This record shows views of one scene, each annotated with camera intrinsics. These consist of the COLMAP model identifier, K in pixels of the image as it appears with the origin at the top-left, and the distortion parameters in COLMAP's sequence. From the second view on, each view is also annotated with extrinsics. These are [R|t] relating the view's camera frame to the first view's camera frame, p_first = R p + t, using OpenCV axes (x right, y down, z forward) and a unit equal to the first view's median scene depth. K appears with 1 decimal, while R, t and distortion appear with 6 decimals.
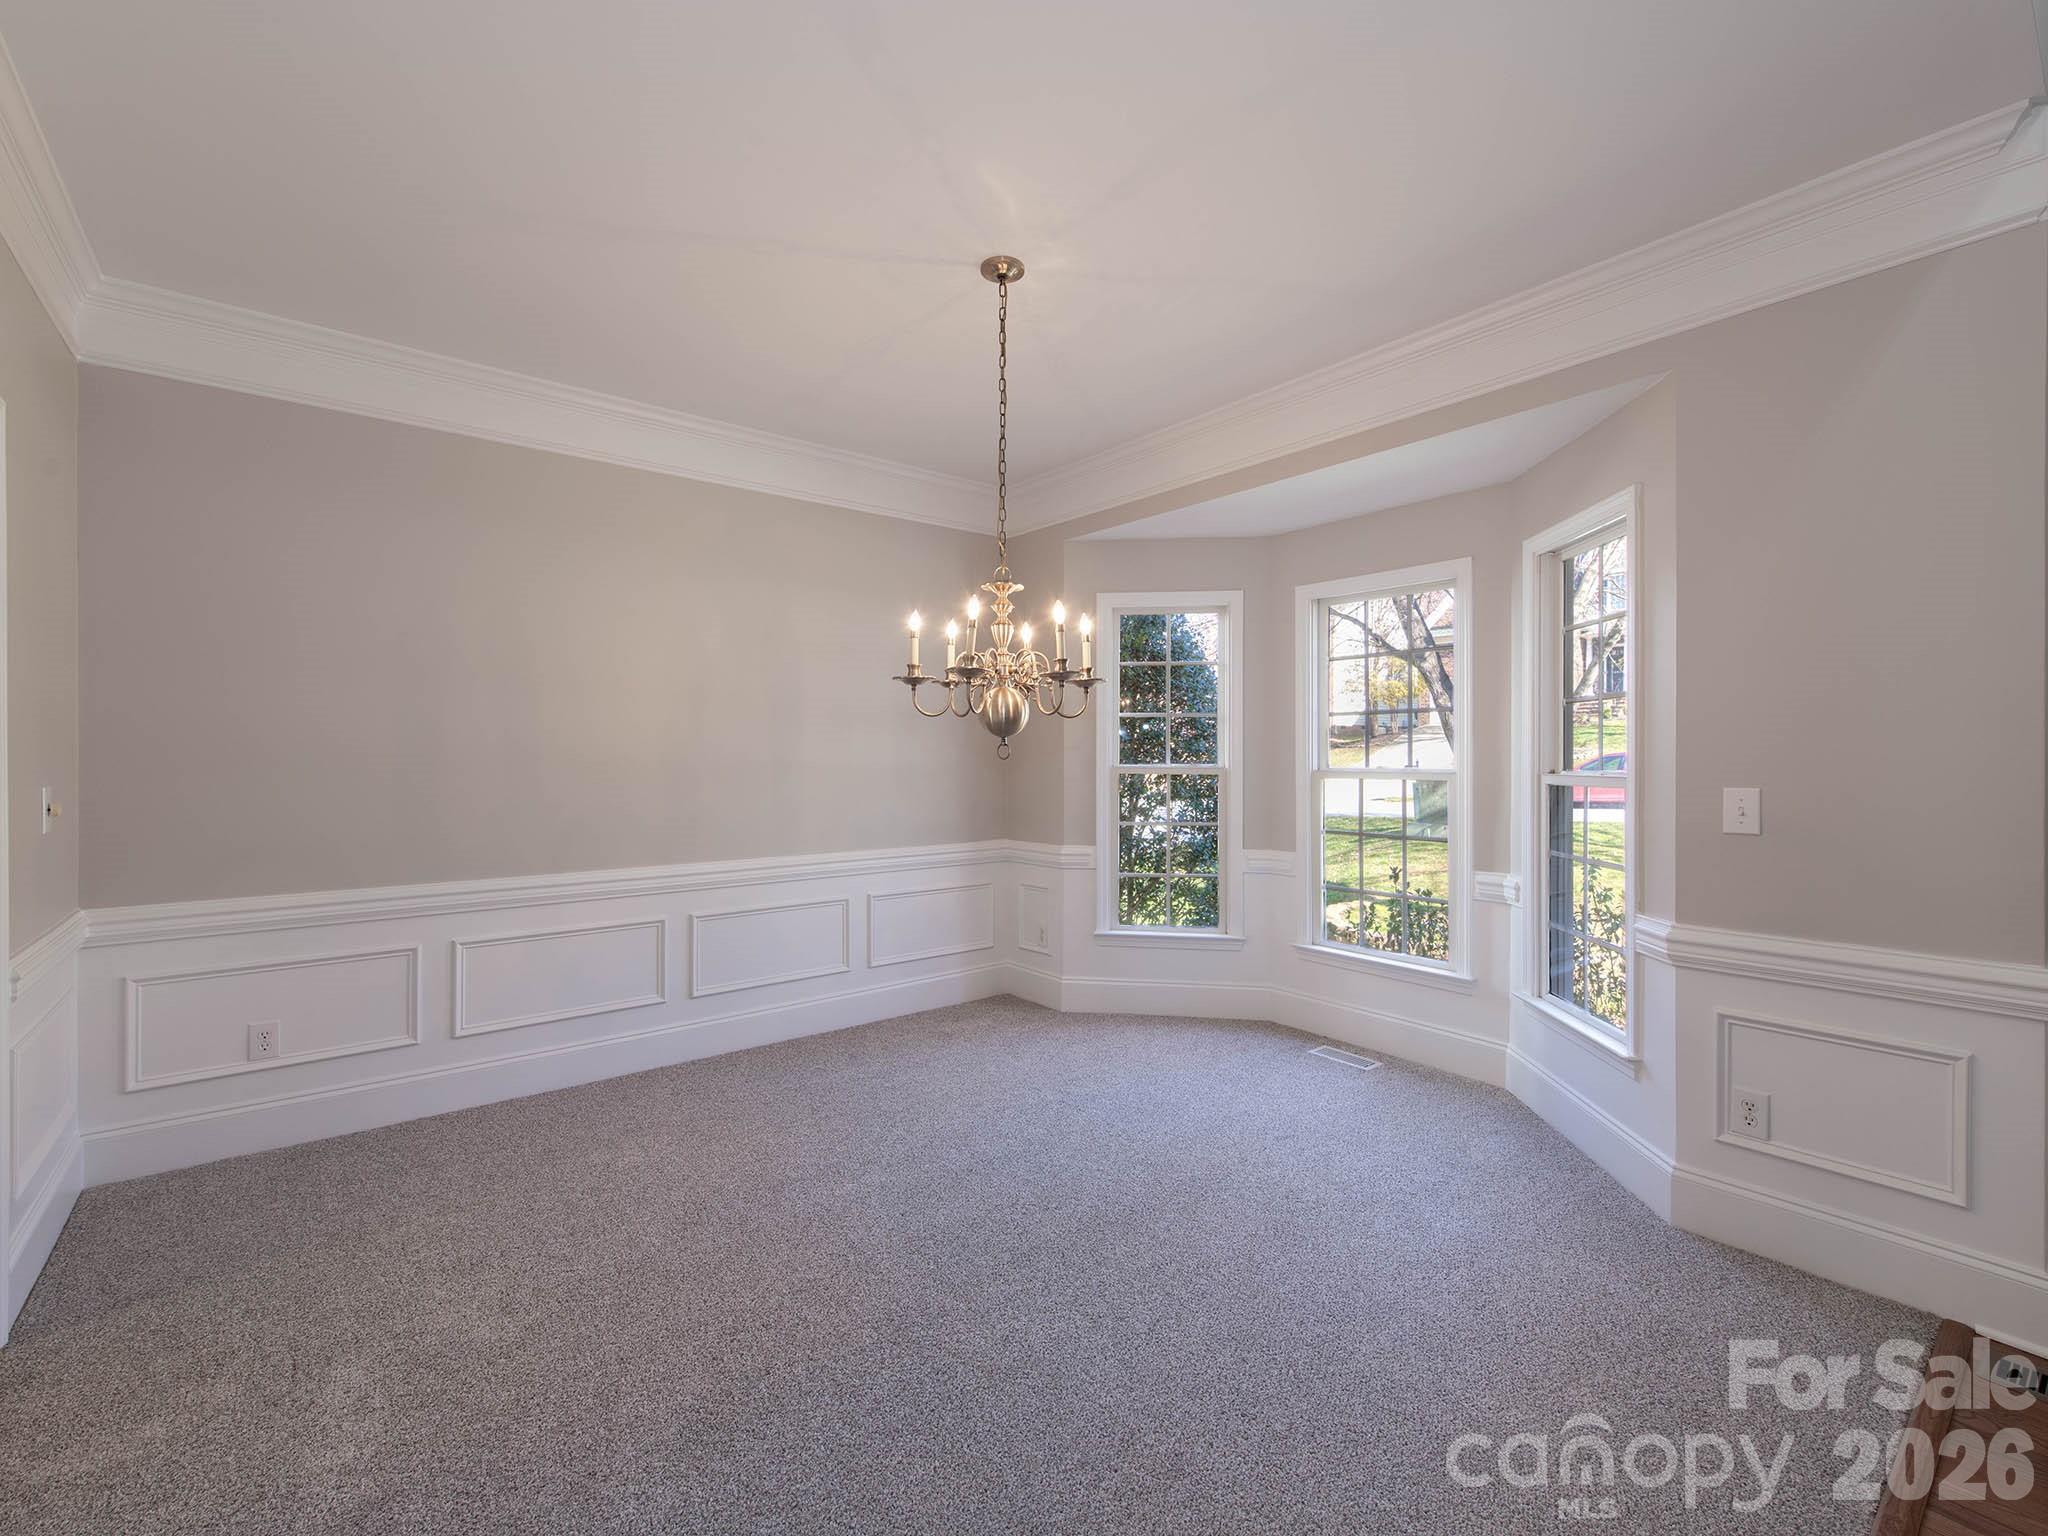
lens RADIAL K [[911.4, 0, 1071.8], [0, 911.4, 757.1], [0, 0, 1]] dist [0.004883, -0.001639]
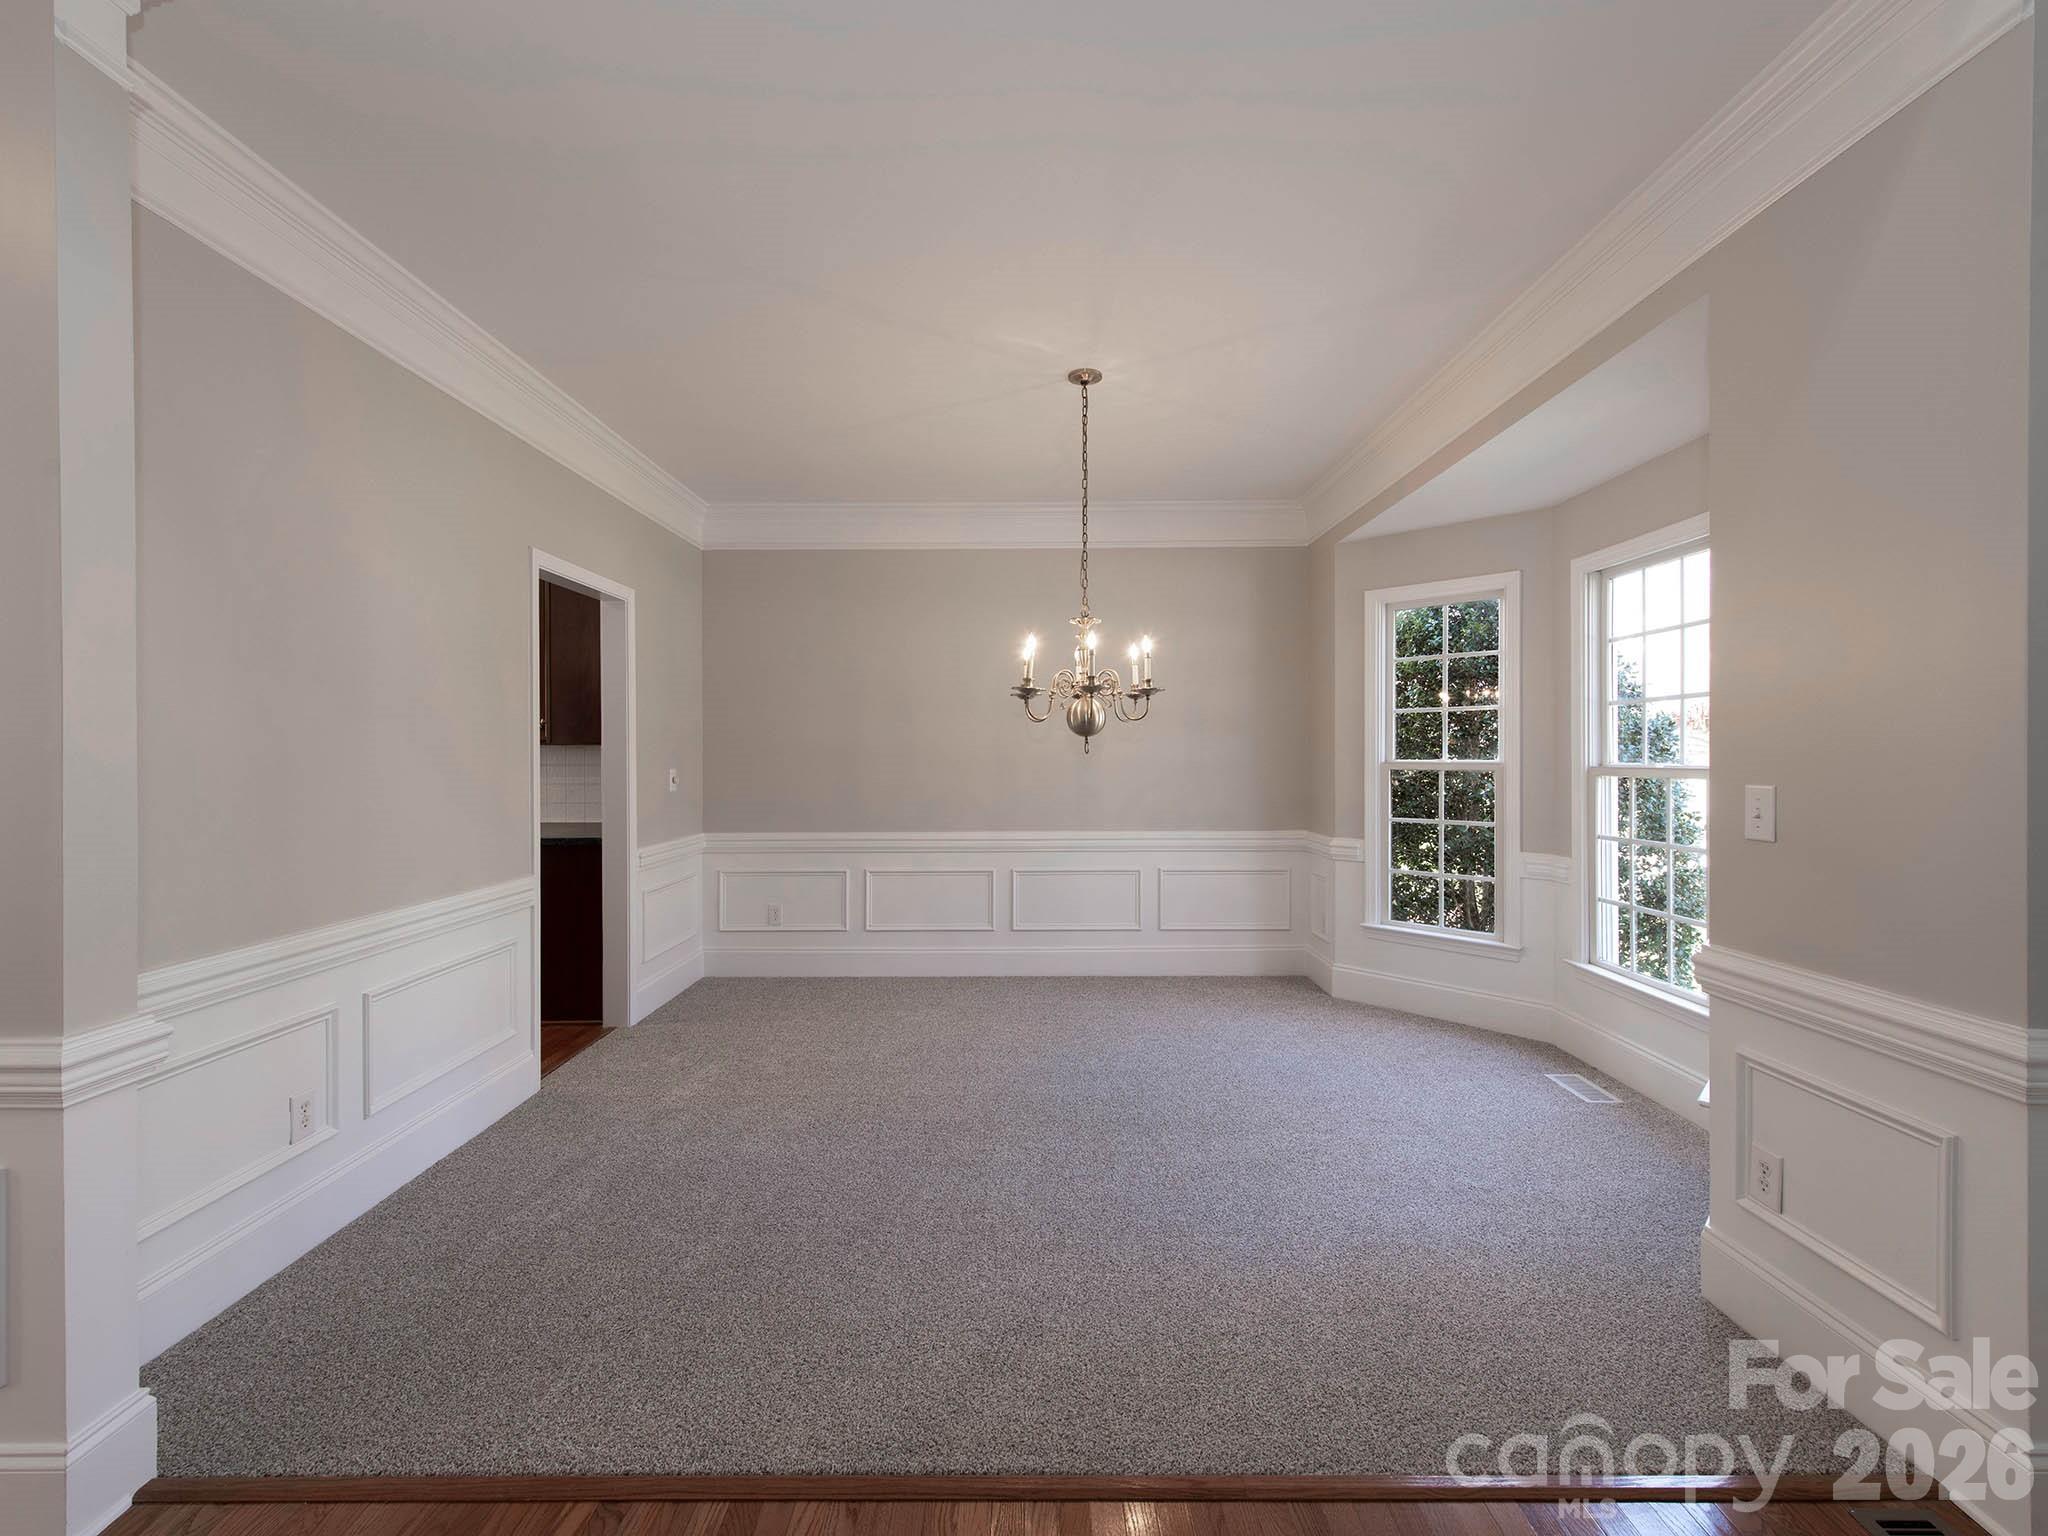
lens RADIAL K [[911.4, 0, 1010.8], [0, 911.4, 754.6], [0, 0, 1]] dist [0.004883, -0.001639]
pose [[0.766846, -0.003322, -0.641823, 0.417456], [0.002634, 0.999994, -0.002028, 0.003909], [0.641826, -0.000136, 0.766850, -0.040105]]
